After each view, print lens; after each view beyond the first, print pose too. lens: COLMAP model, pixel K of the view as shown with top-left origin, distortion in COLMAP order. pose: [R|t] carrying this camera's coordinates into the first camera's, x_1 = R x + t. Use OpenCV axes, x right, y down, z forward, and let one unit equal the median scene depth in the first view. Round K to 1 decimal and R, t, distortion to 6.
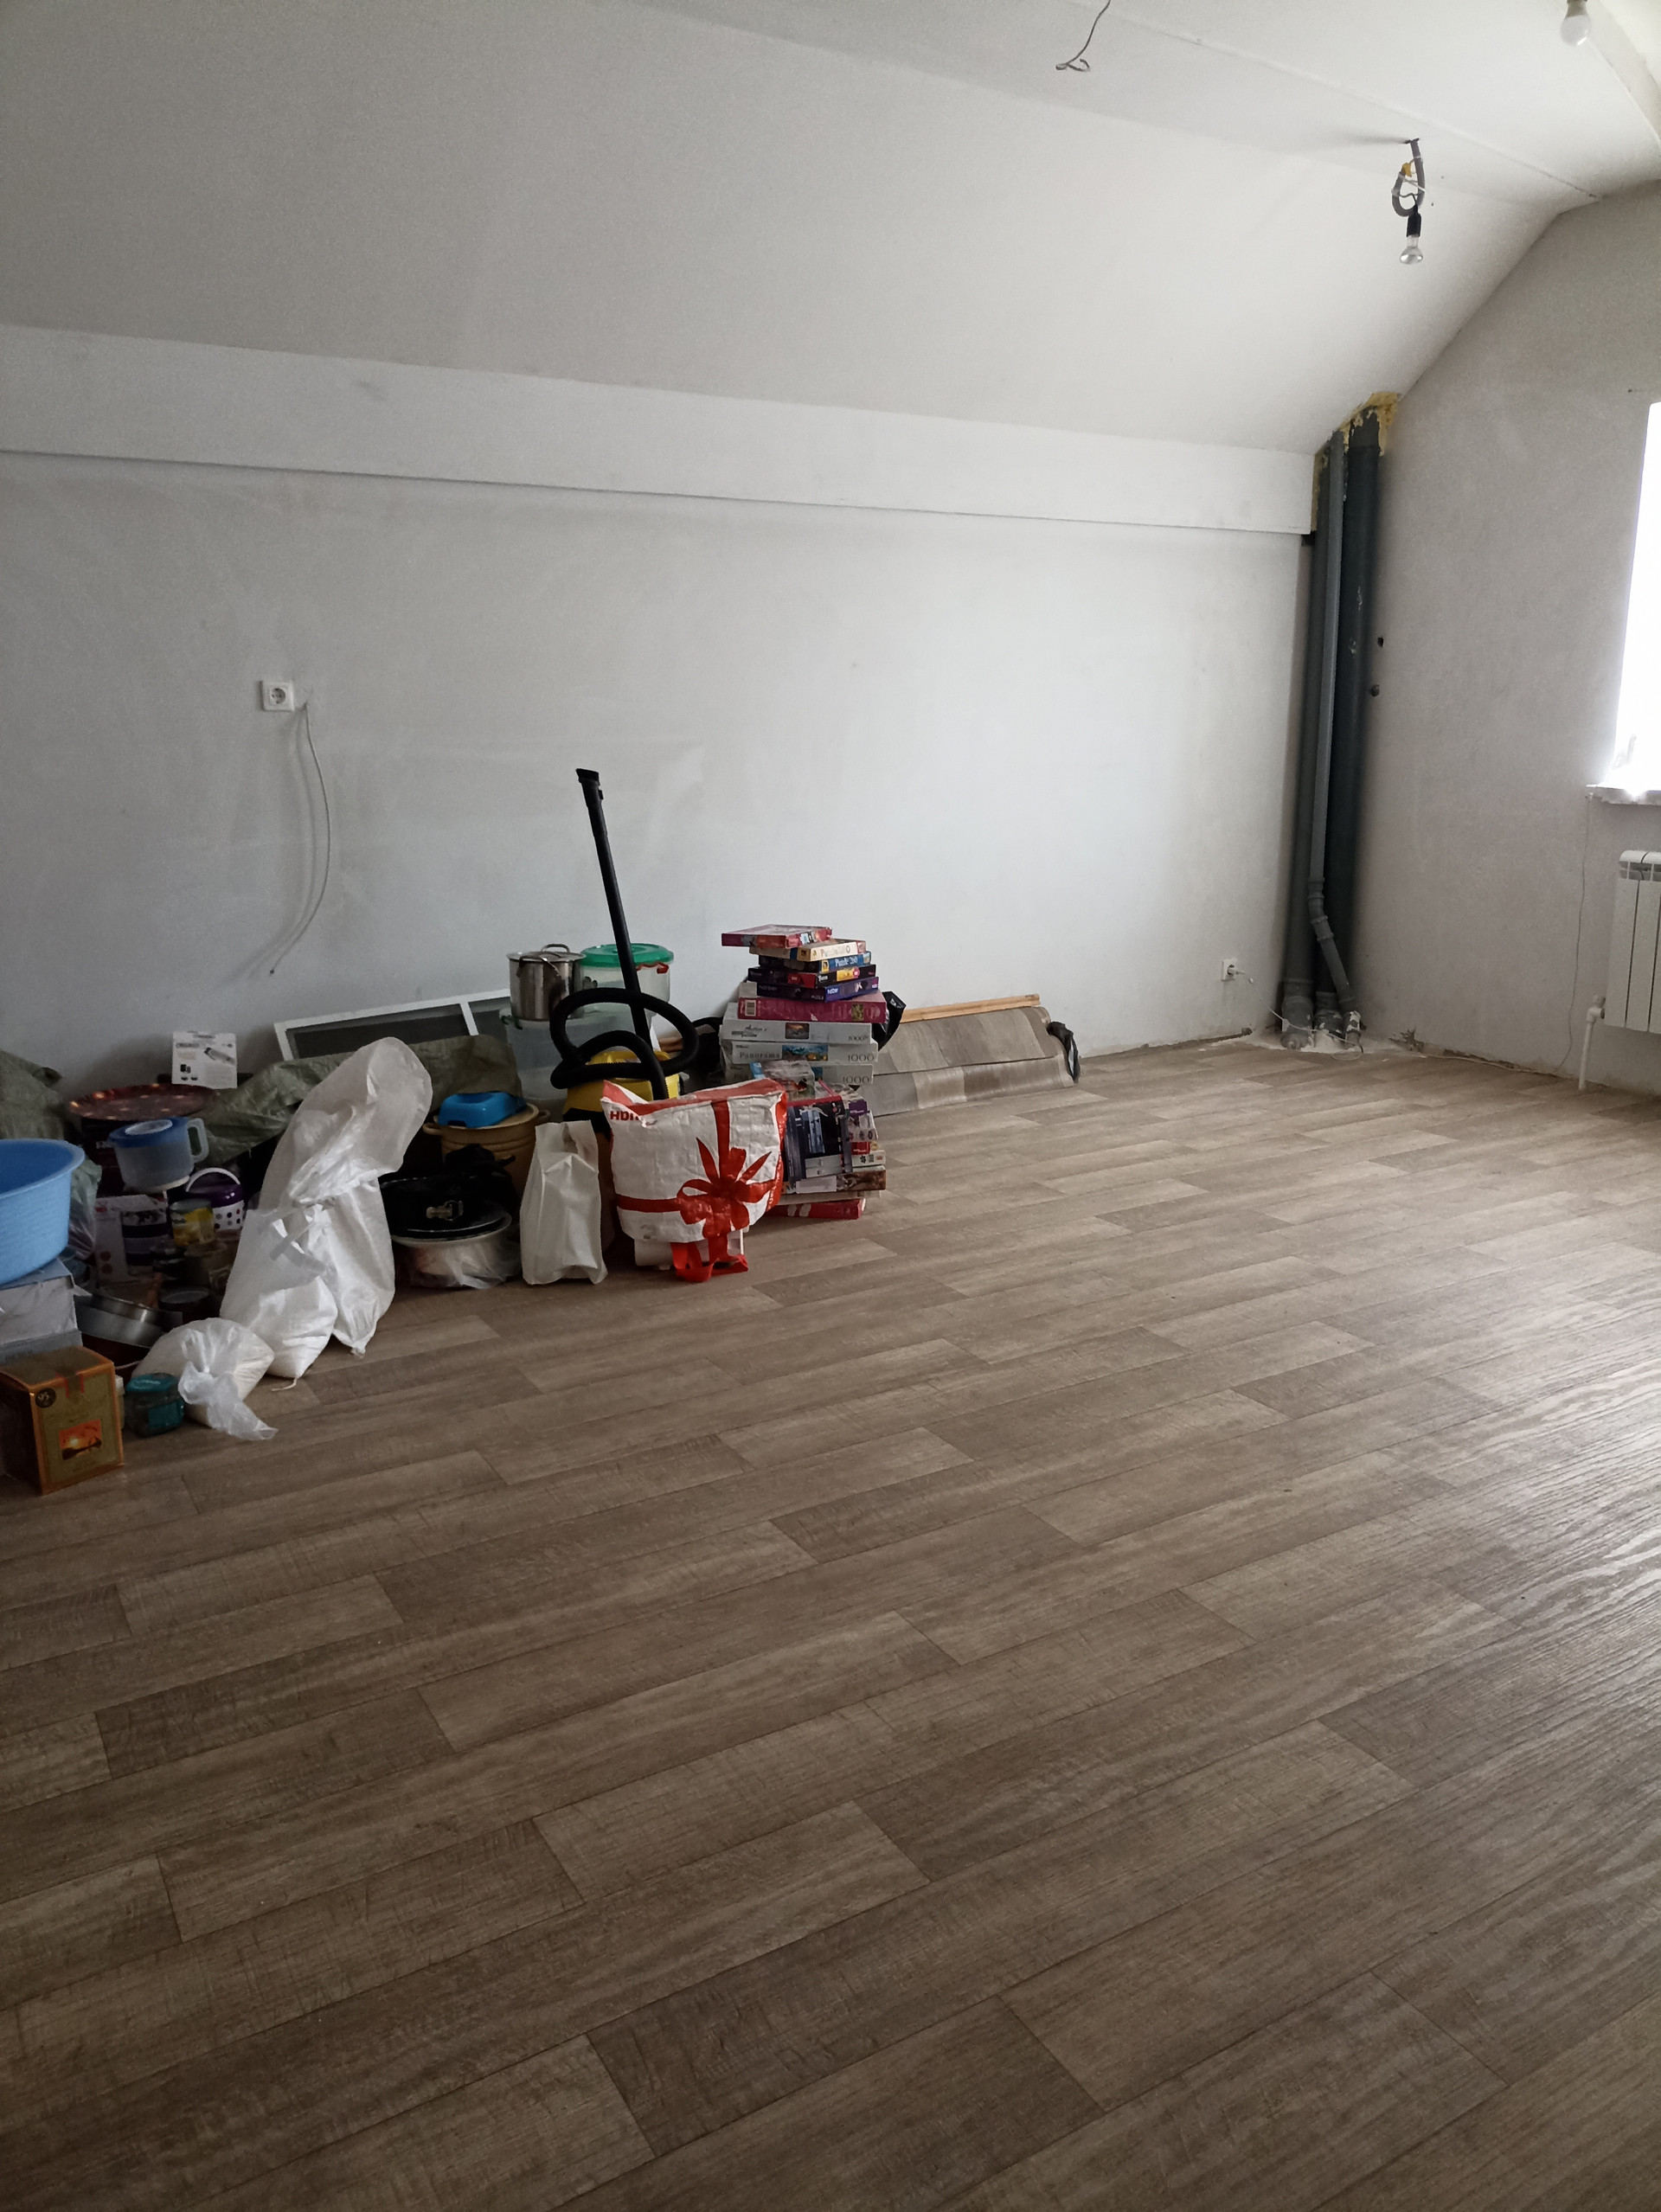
lens RADIAL K [[1638.6, 0, 820.5], [0, 1638.6, 1110.6], [0, 0, 1]] dist [0.033735, -0.032404]
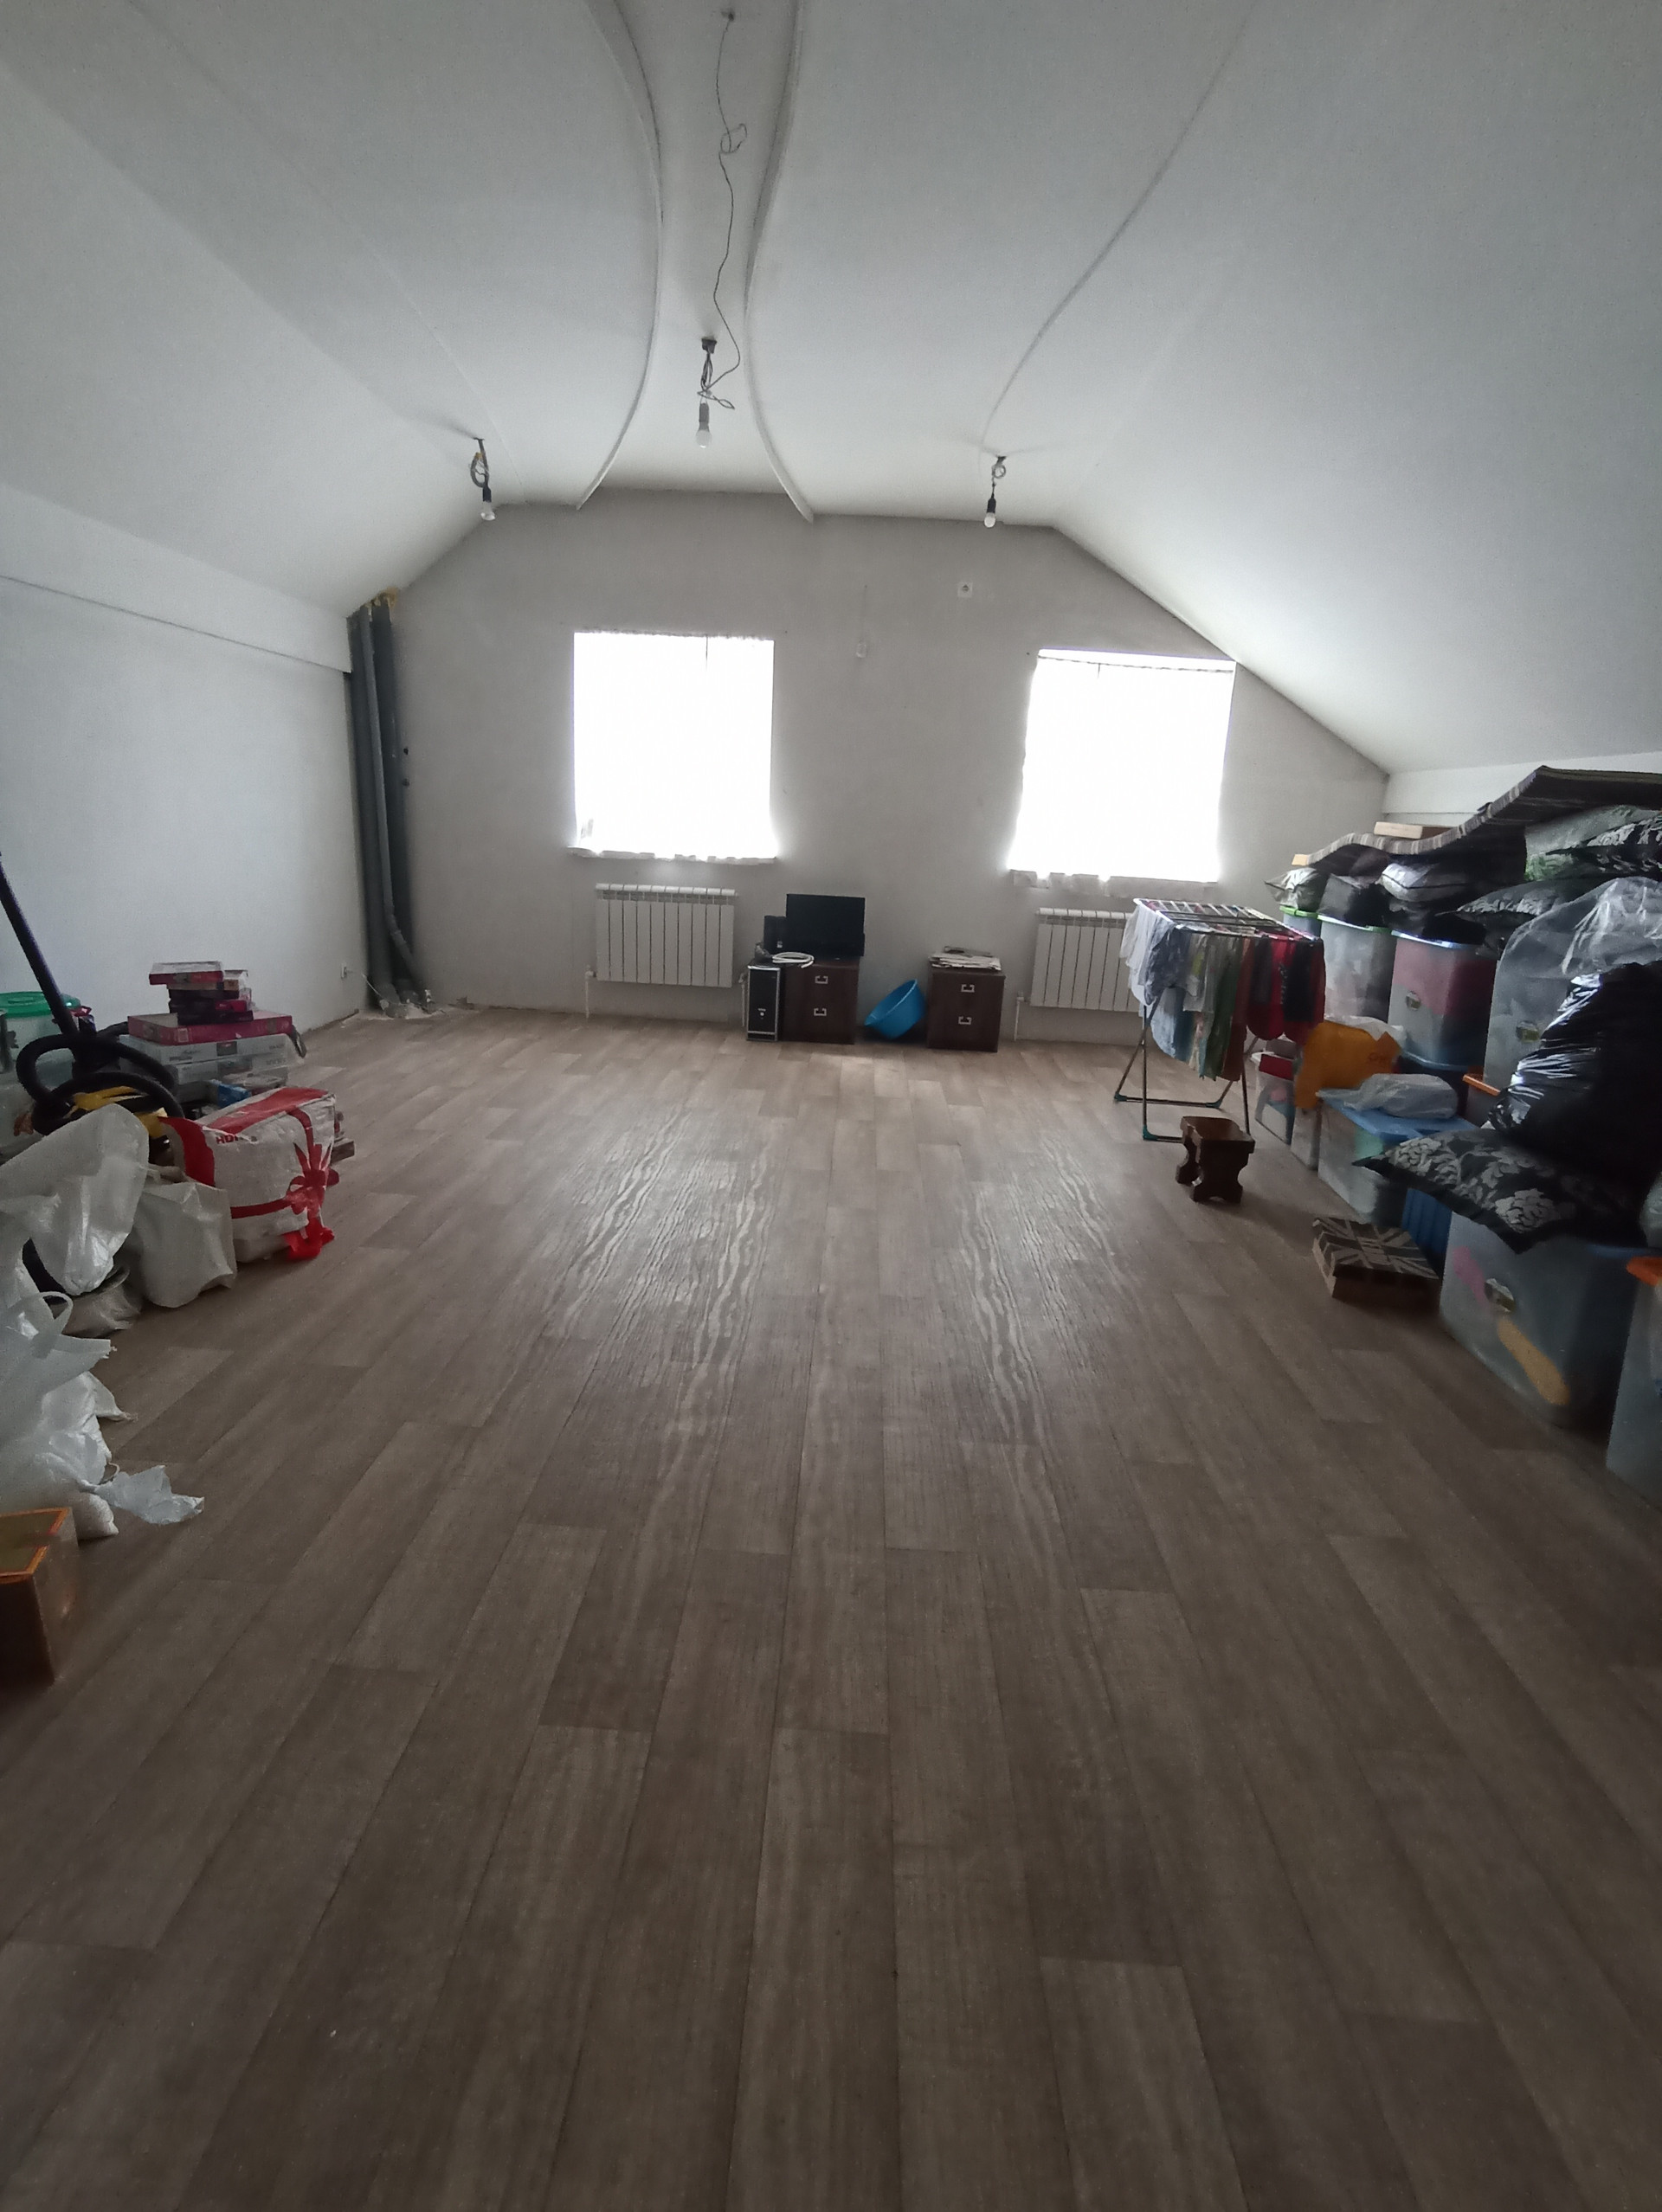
lens RADIAL K [[1001.8, 0, 824.4], [0, 1001.8, 1112.1], [0, 0, 1]] dist [-0.051145, 0.036718]
pose [[0.536535, -0.205566, 0.818458, -0.405505], [0.142385, 0.978024, 0.152303, -0.053804], [-0.831779, 0.034820, 0.554013, 0.239567]]
